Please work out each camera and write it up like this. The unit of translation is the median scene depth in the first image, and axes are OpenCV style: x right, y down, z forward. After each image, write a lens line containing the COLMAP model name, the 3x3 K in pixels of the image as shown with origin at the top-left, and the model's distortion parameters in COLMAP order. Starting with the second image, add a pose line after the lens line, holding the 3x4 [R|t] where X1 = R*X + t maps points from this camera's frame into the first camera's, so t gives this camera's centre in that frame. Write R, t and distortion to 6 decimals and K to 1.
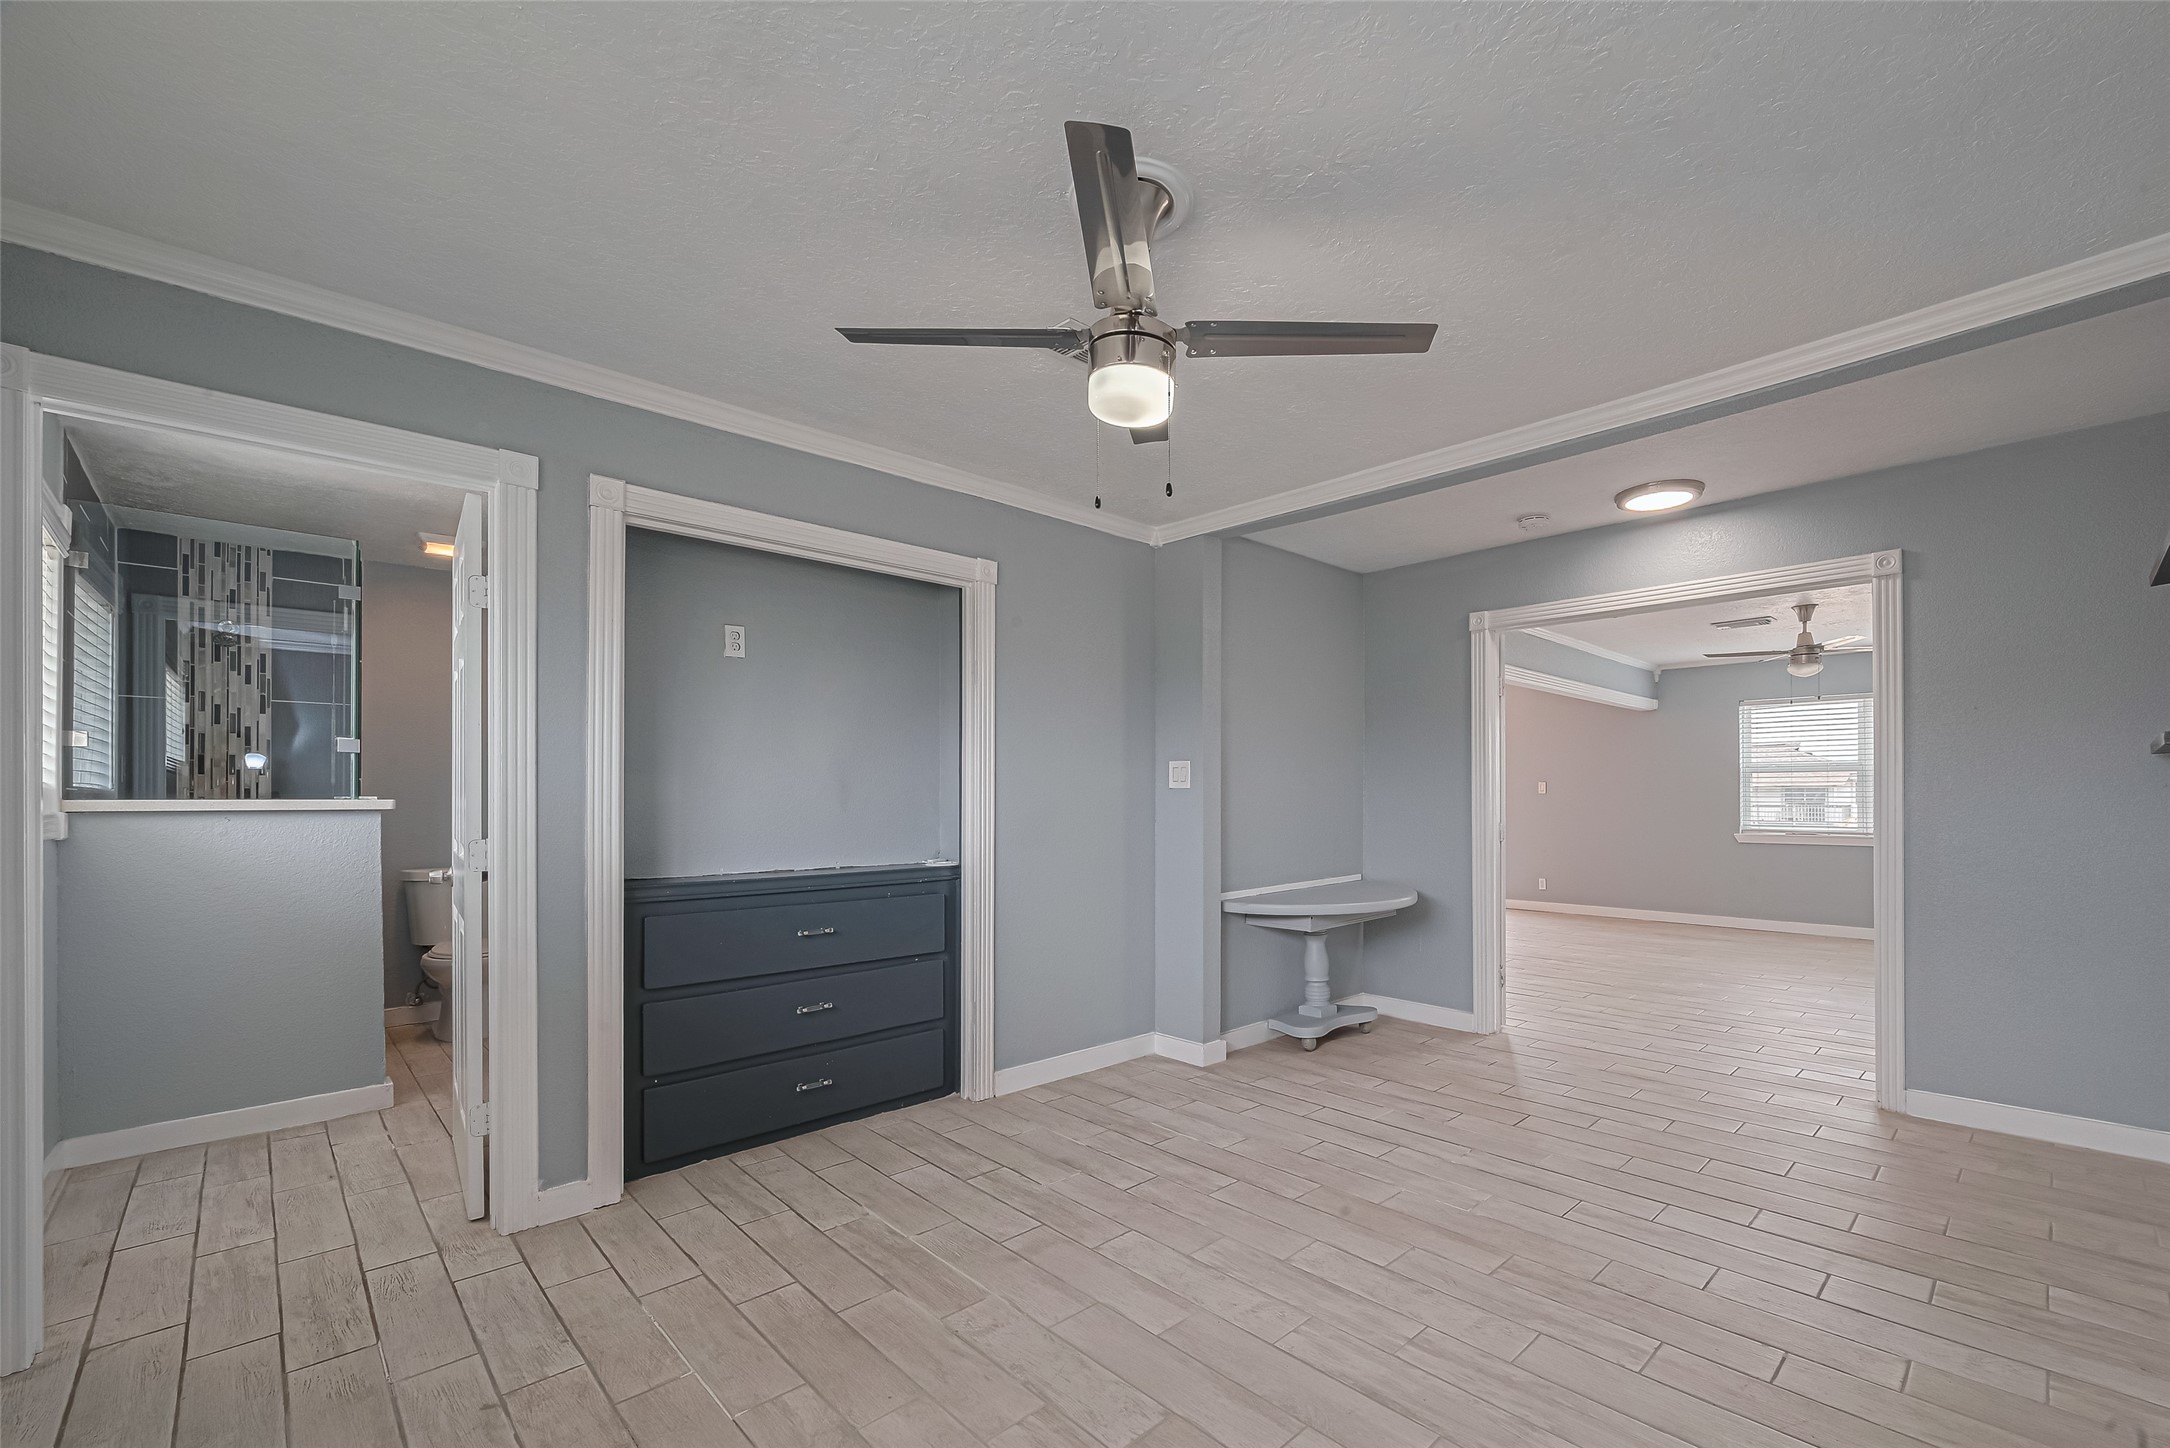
lens RADIAL K [[900.7, 0, 1095.0], [0, 900.7, 788.7], [0, 0, 1]] dist [-0.000490, -0.000097]
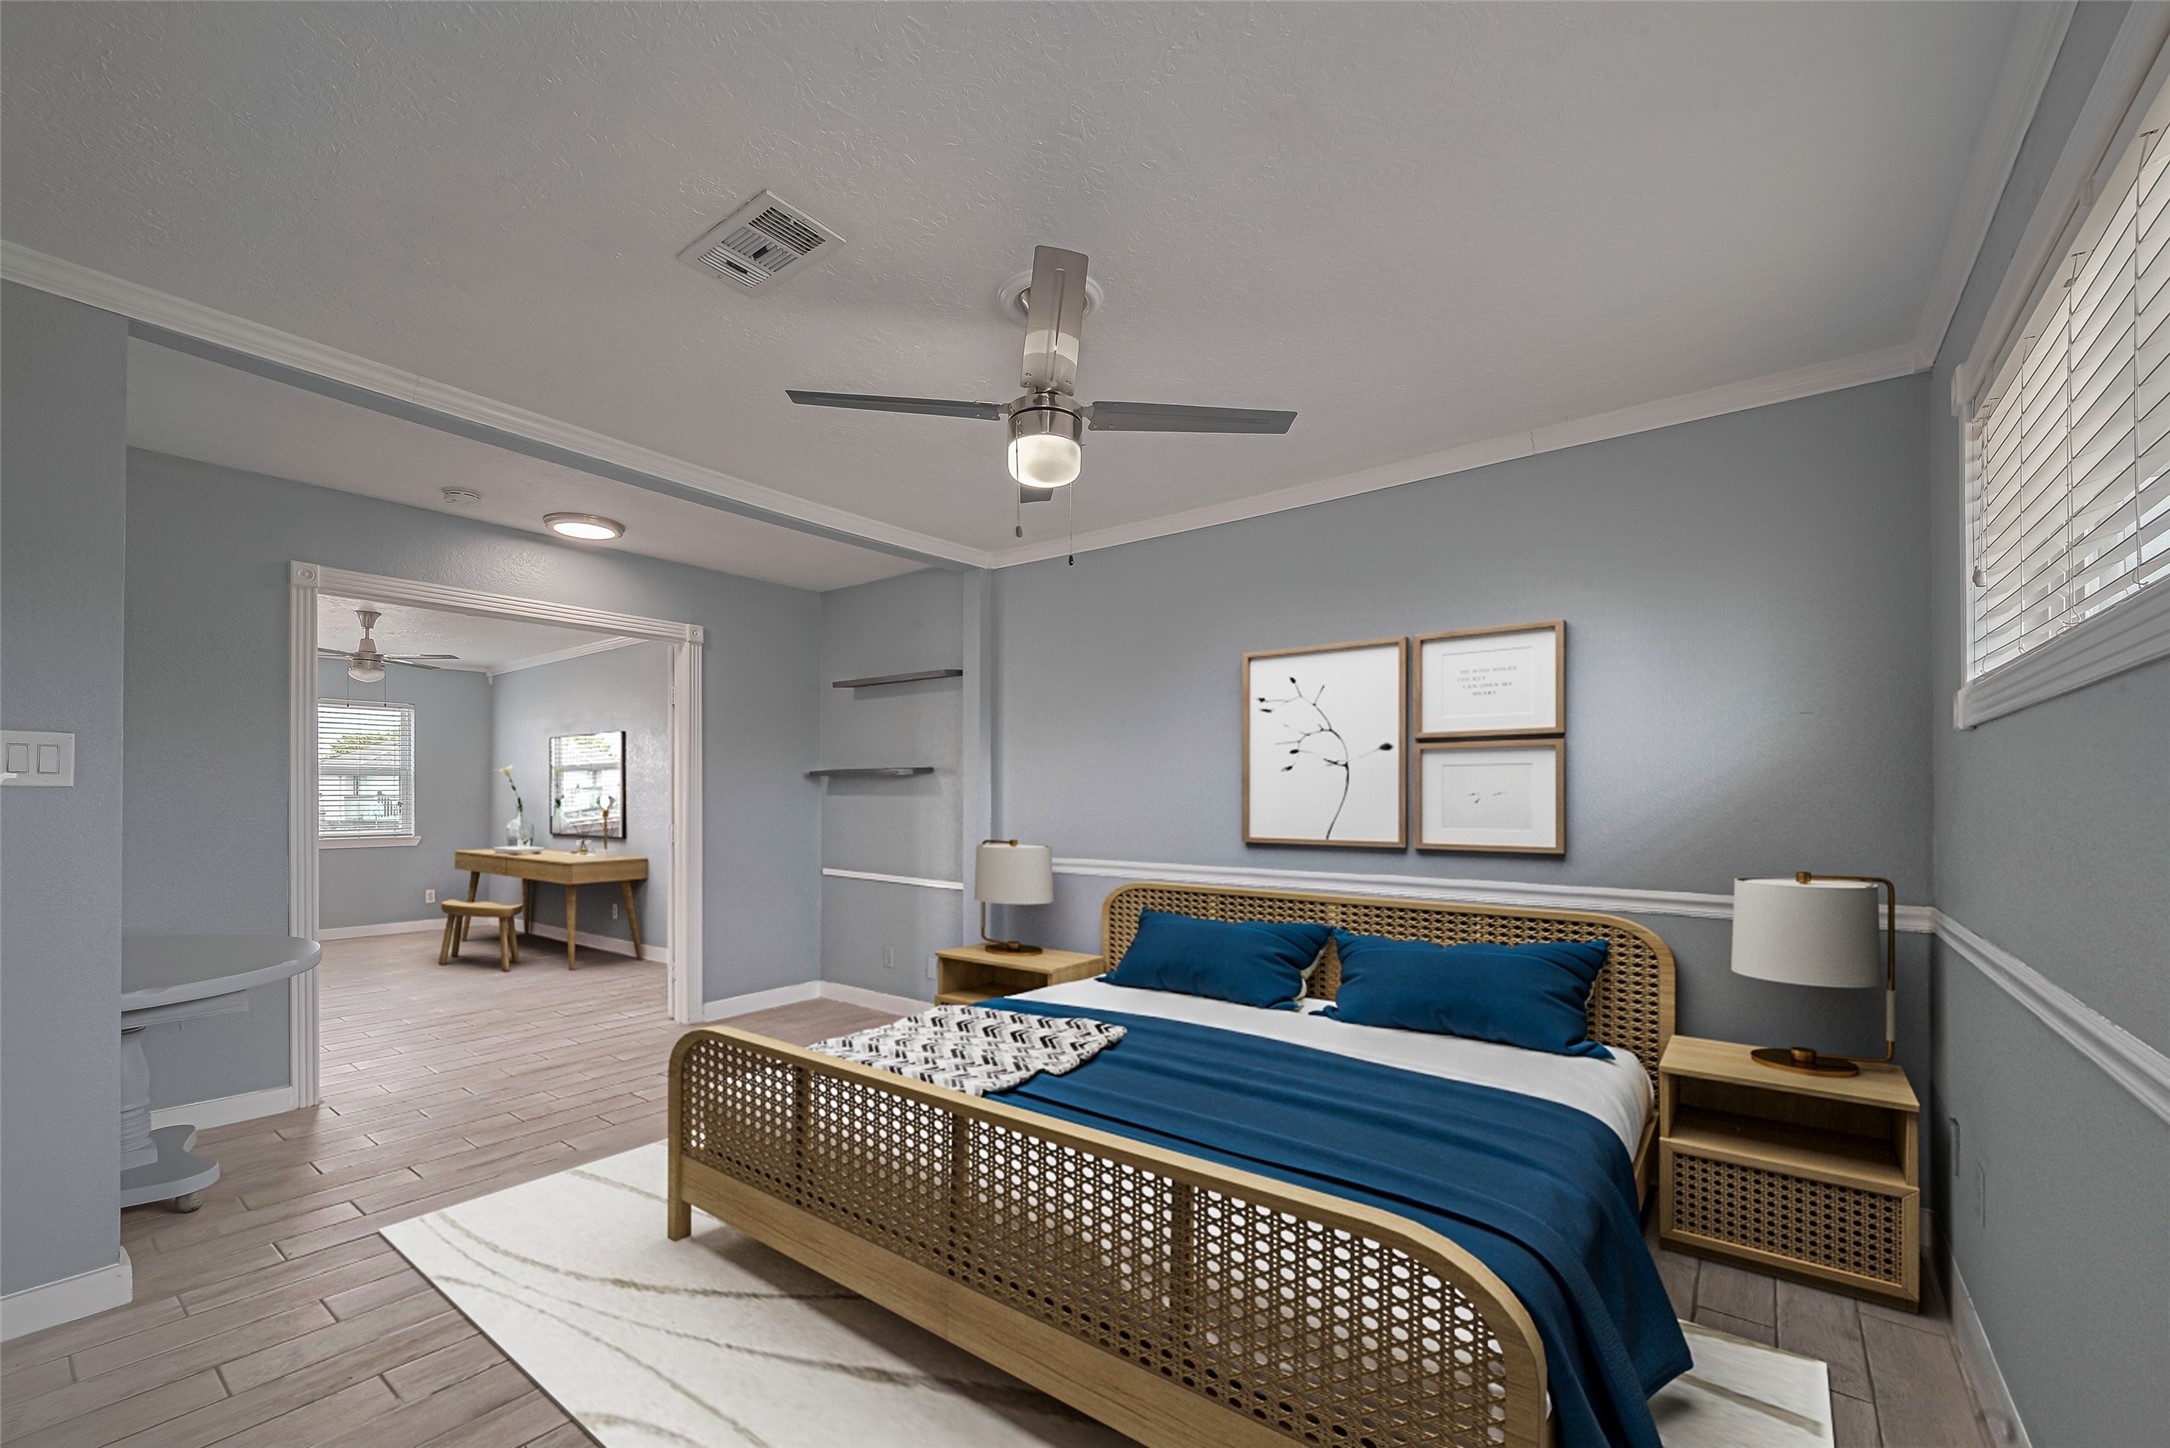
lens RADIAL K [[900.7, 0, 1095.0], [0, 900.7, 788.7], [0, 0, 1]] dist [-0.000490, -0.000097]
pose [[-0.170300, 0.009794, 0.985344, -0.472934], [-0.007873, 0.999905, -0.011299, 0.001202], [-0.985361, -0.009682, -0.170207, 0.479416]]
